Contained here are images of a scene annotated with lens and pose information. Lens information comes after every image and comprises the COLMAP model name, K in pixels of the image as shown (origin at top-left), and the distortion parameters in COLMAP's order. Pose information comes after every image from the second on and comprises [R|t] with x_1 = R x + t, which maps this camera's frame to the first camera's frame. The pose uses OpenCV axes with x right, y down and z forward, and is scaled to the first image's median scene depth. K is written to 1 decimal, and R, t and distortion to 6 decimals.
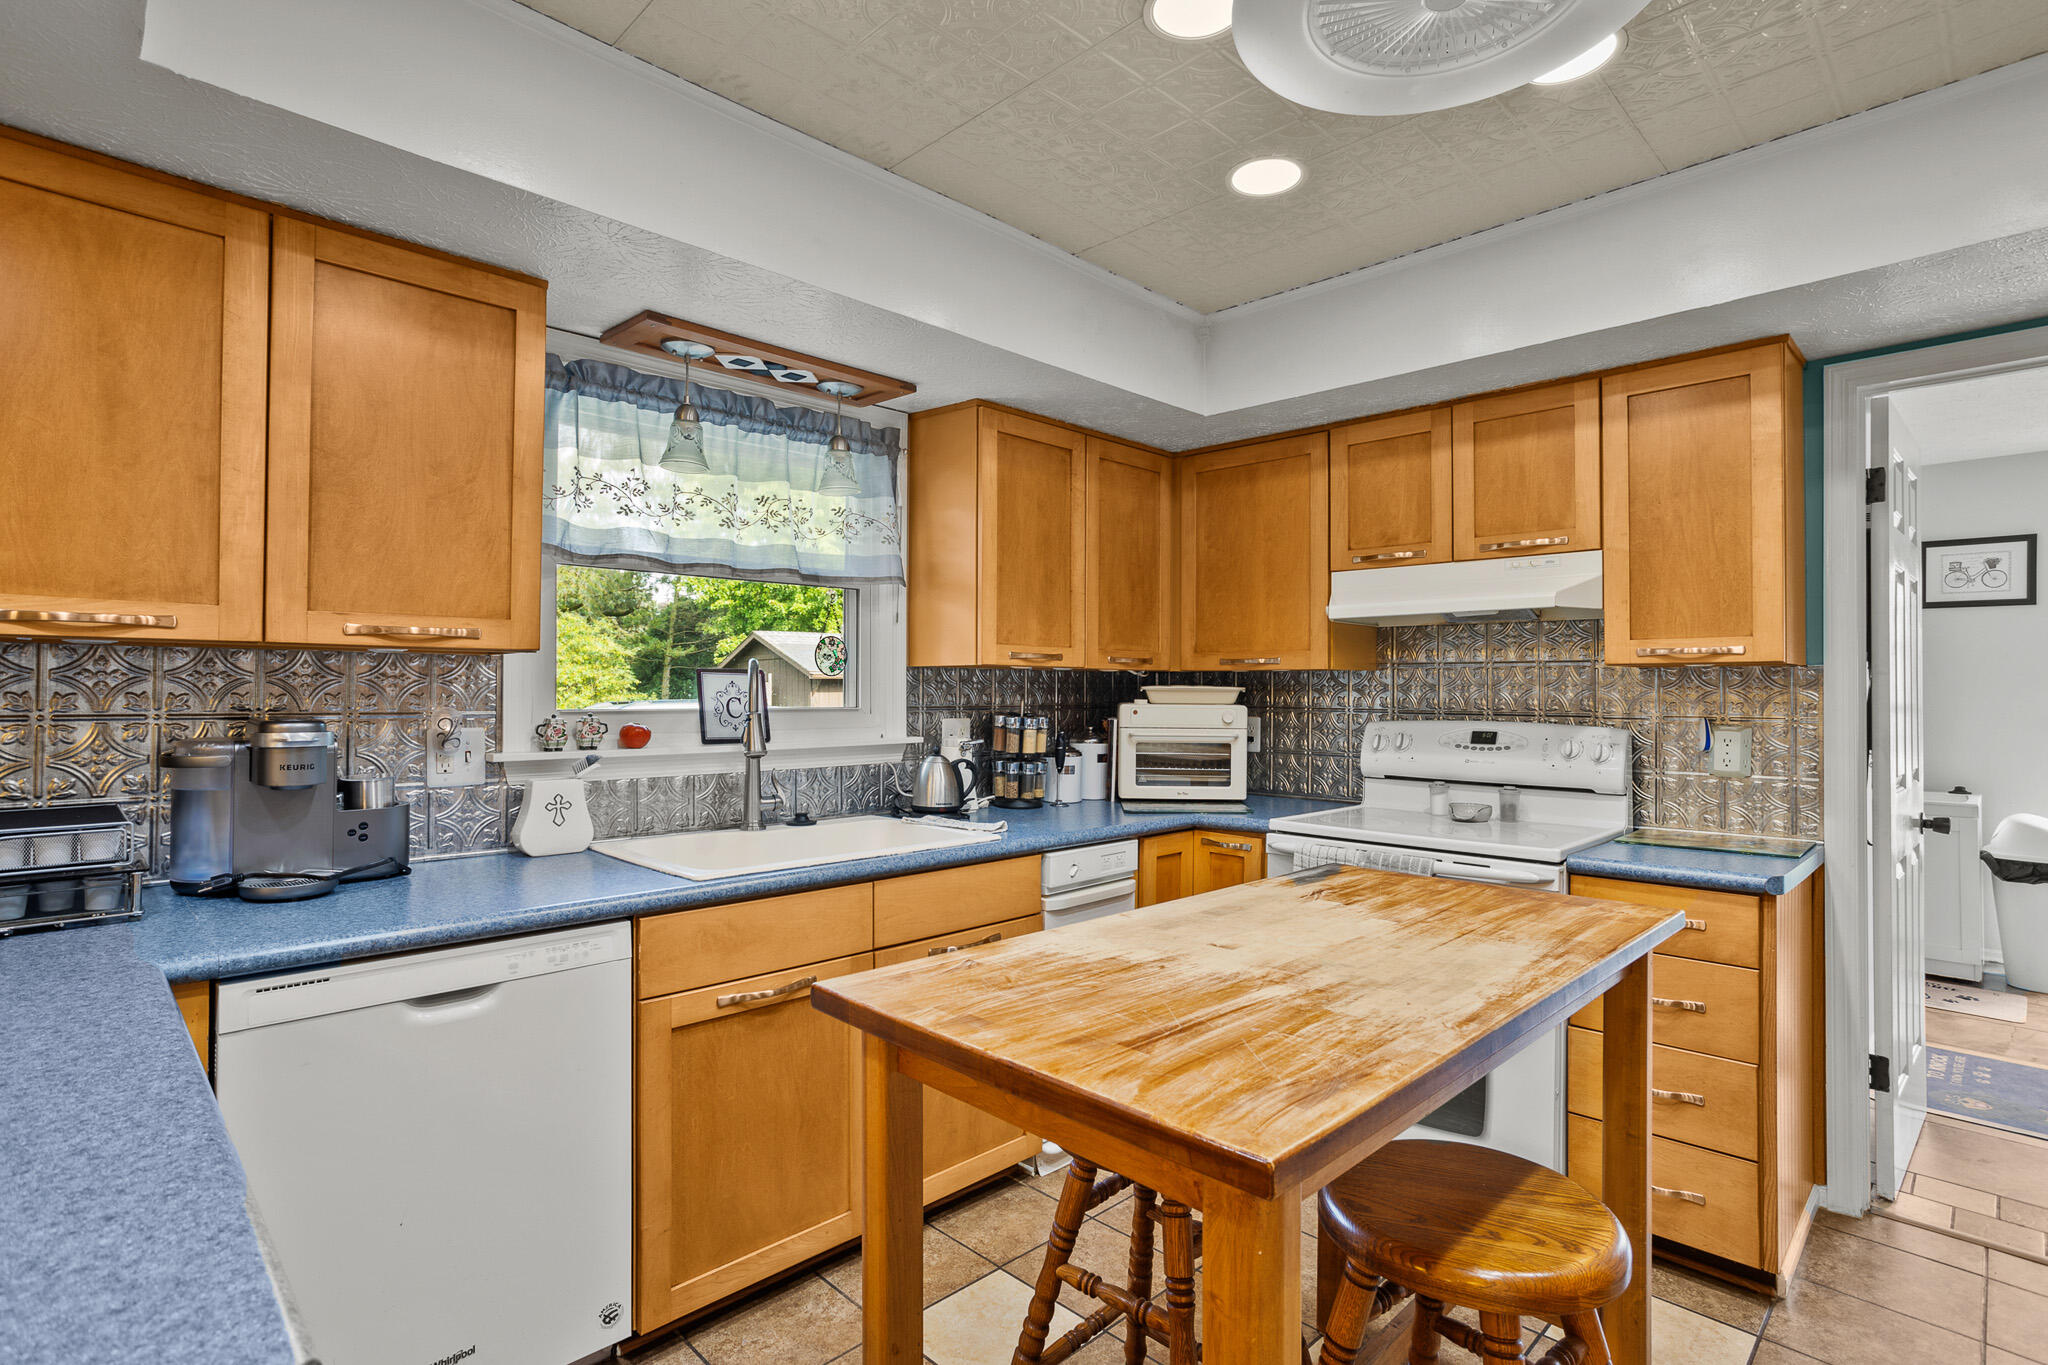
lens RADIAL K [[1013.0, 0, 1021.5], [0, 1013.0, 676.7], [0, 0, 1]] dist [-0.055751, 0.037120]
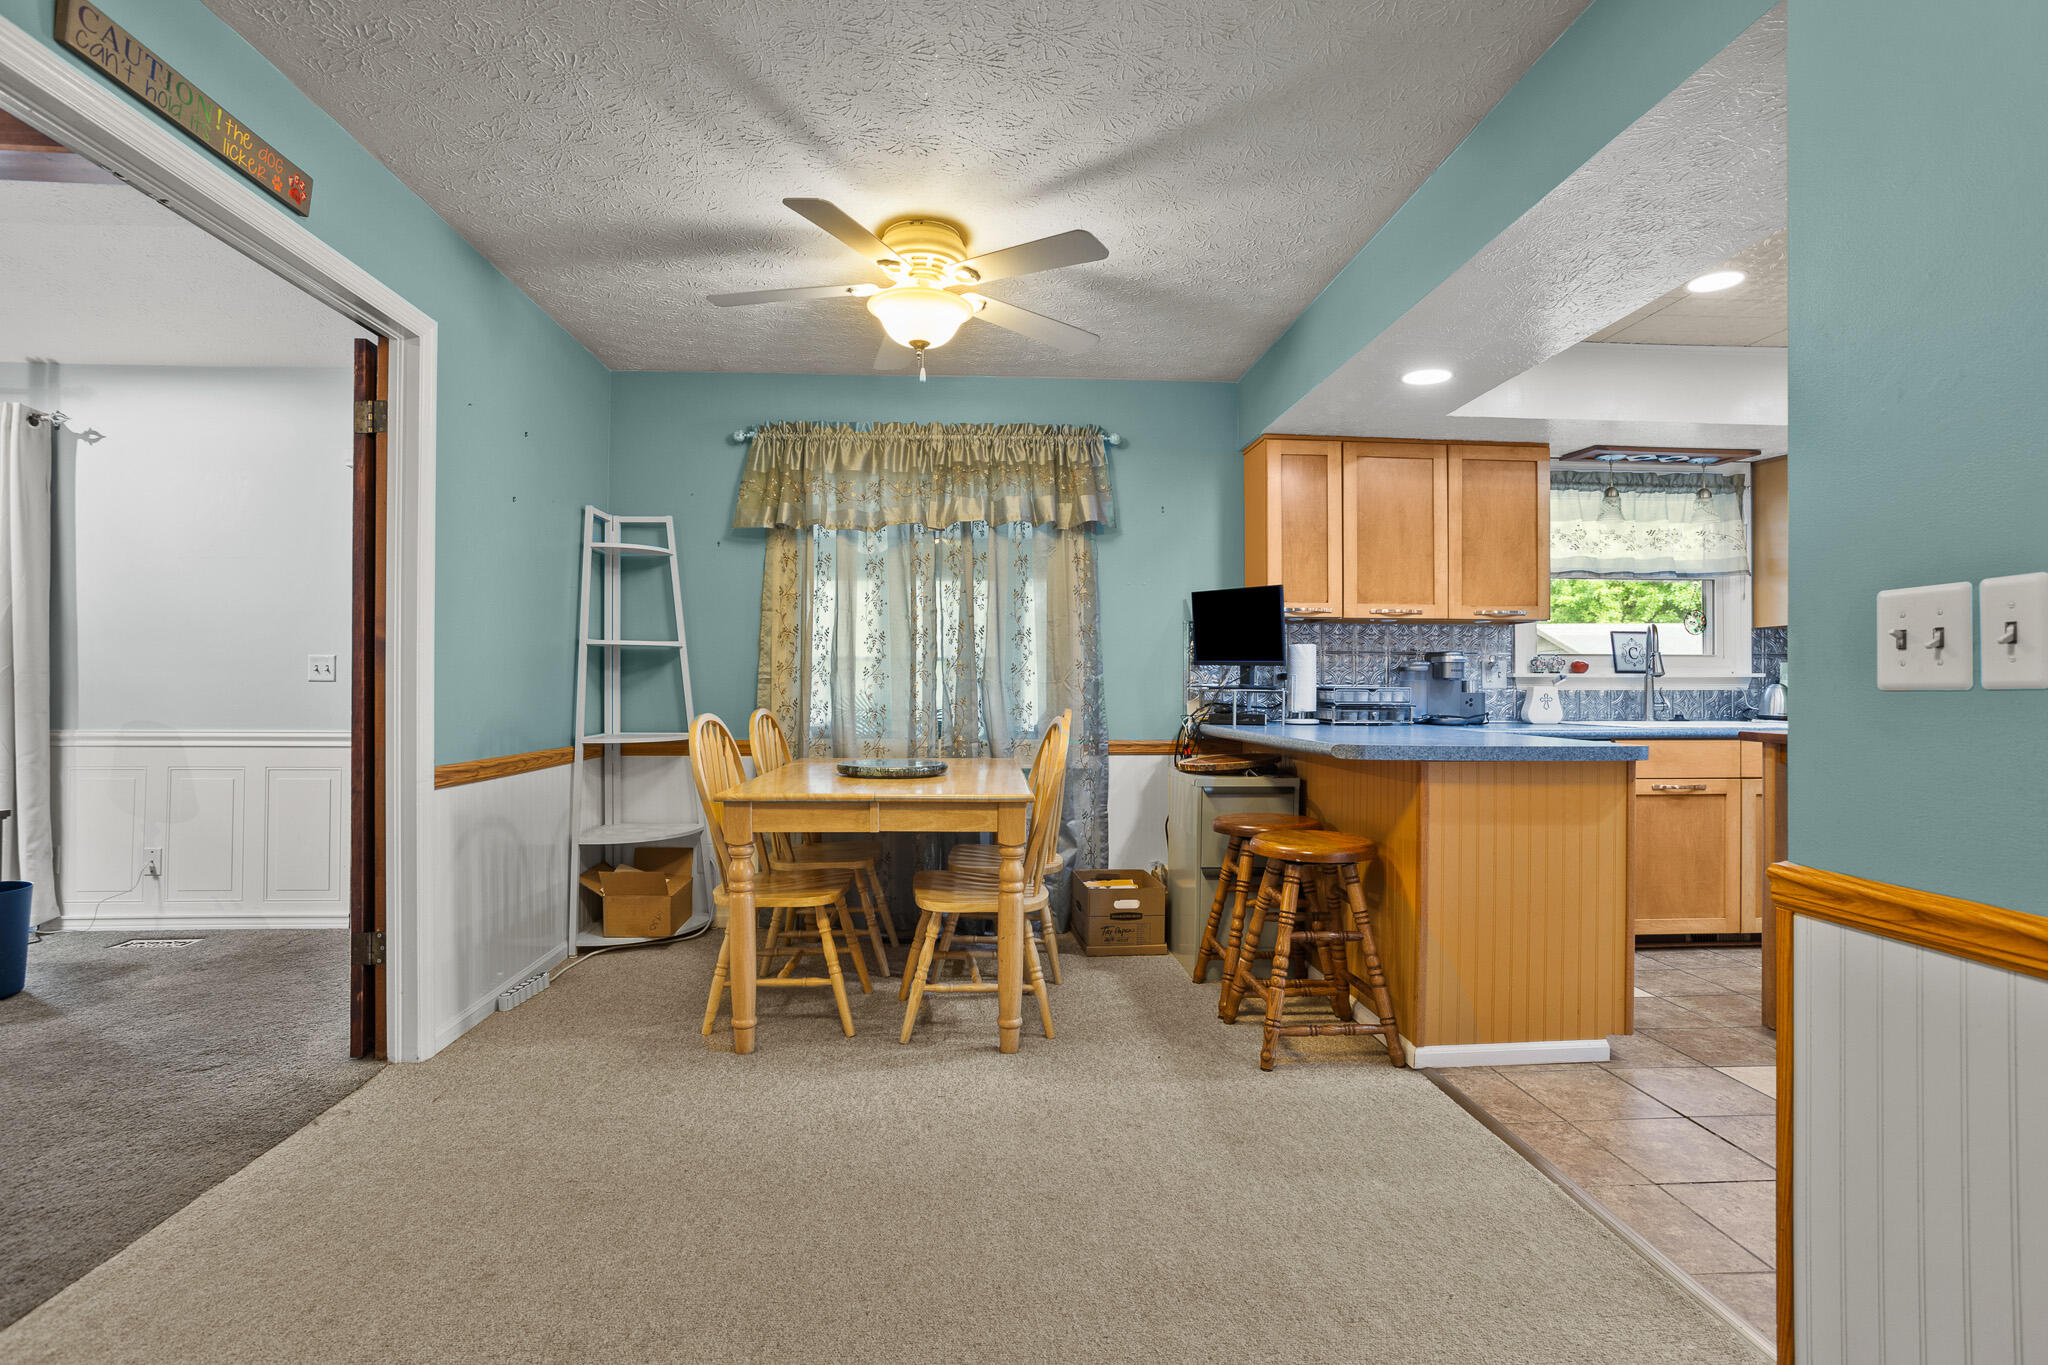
lens RADIAL K [[998.3, 0, 982.6], [0, 998.3, 688.5], [0, 0, 1]] dist [-0.066340, 0.035264]
pose [[0.735947, -0.002600, -0.677034, 0.026636], [0.009221, 0.999938, 0.006184, 0.066970], [0.676976, -0.010794, 0.735926, -0.944995]]
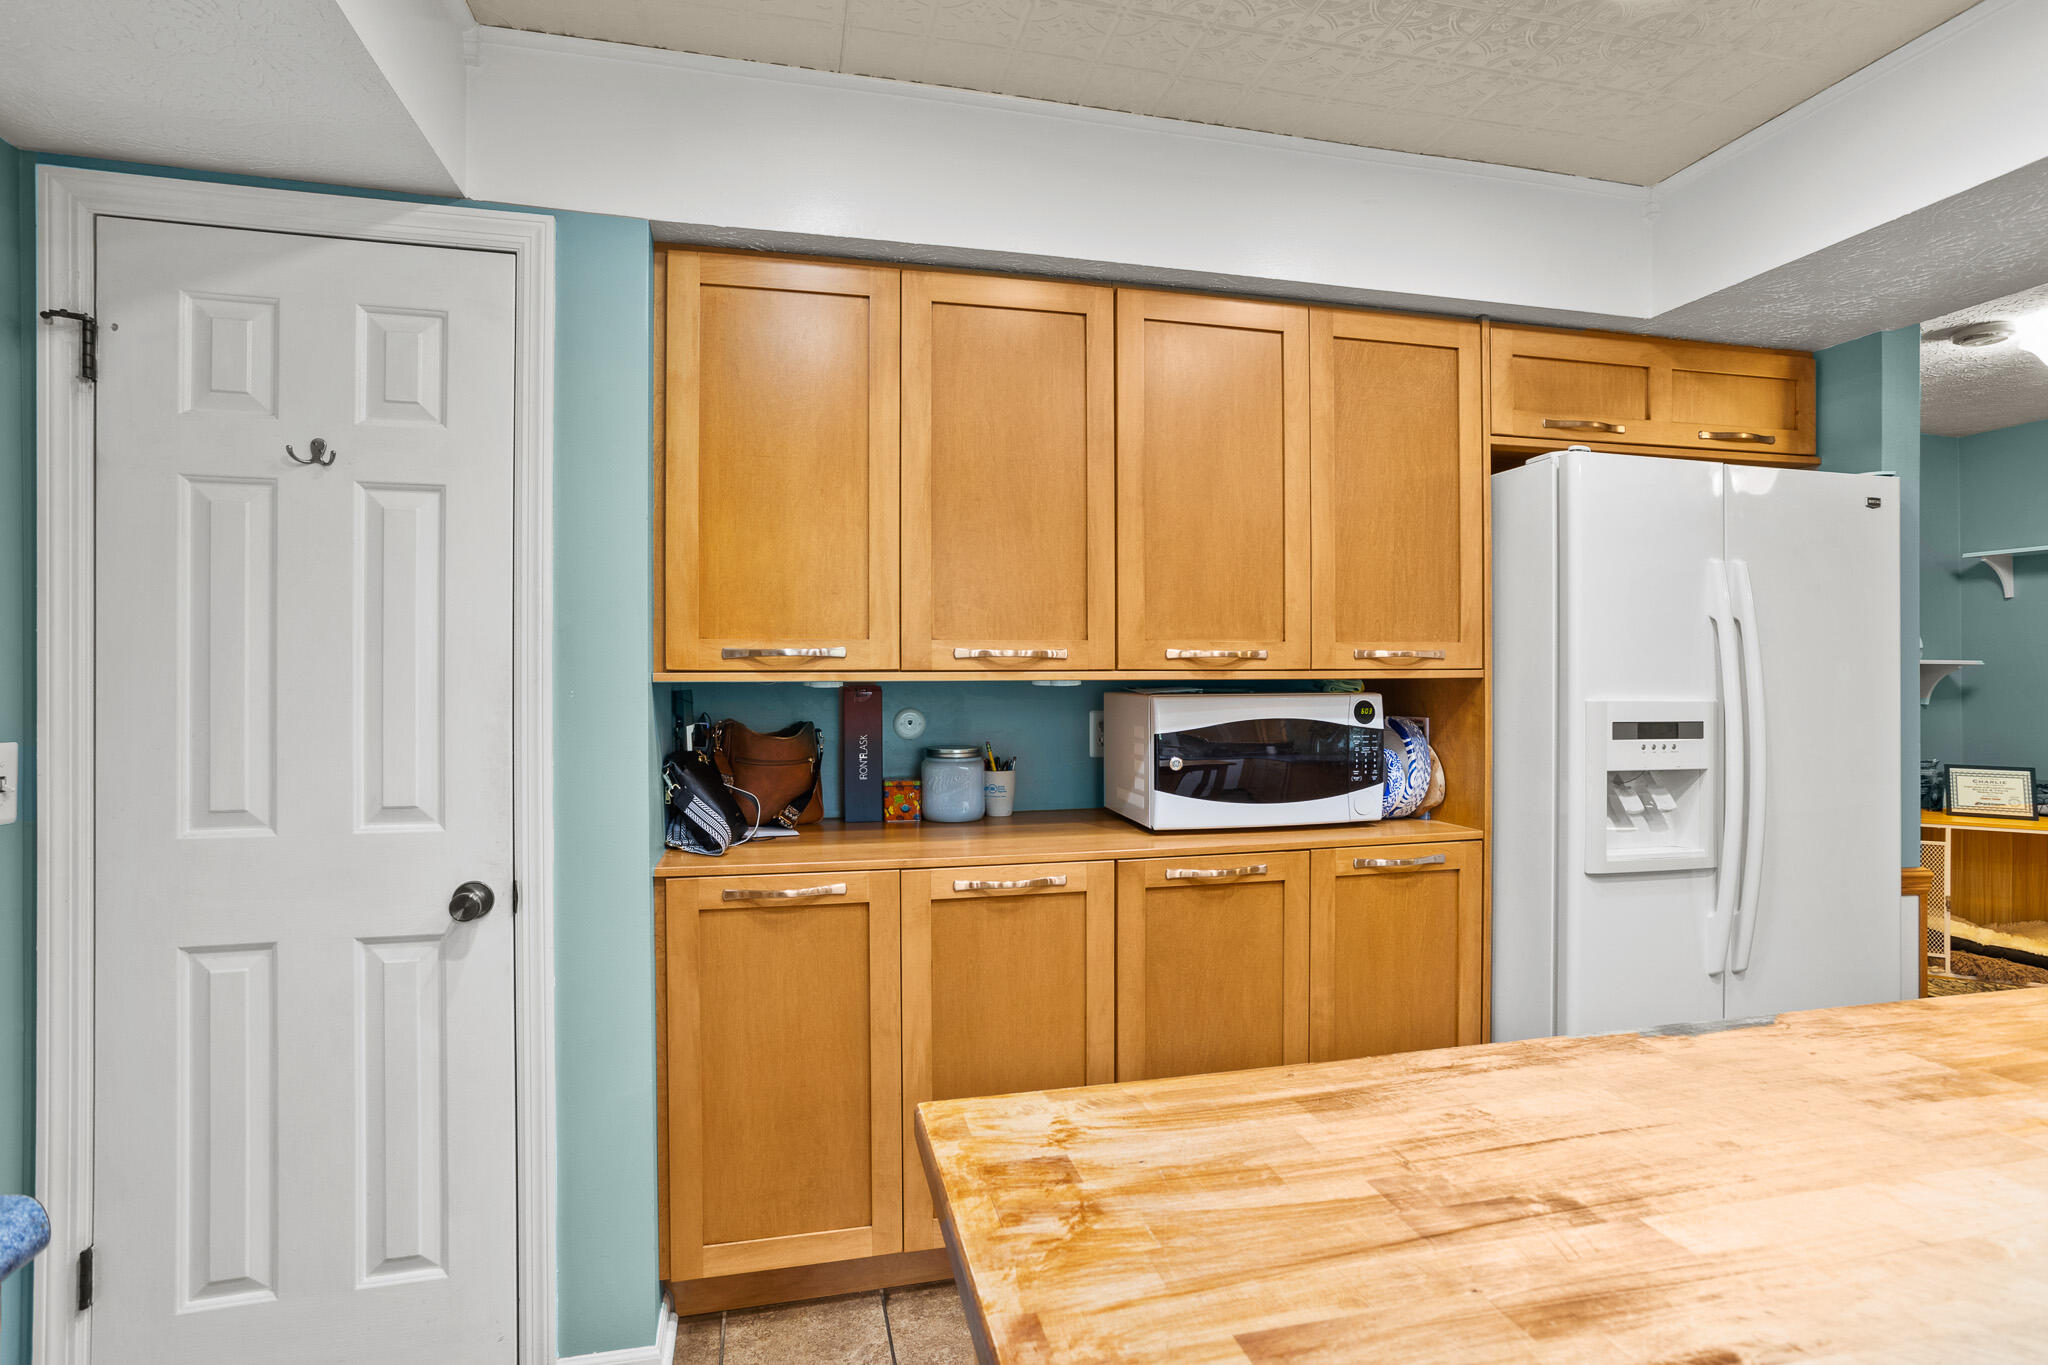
lens RADIAL K [[1007.5, 0, 1032.0], [0, 1007.5, 674.8], [0, 0, 1]] dist [-0.063960, 0.037720]
pose [[-0.851817, -0.000887, 0.523839, 0.205287], [-0.009448, 0.999862, -0.013670, 0.012210], [-0.523754, -0.016593, -0.851708, 0.813580]]
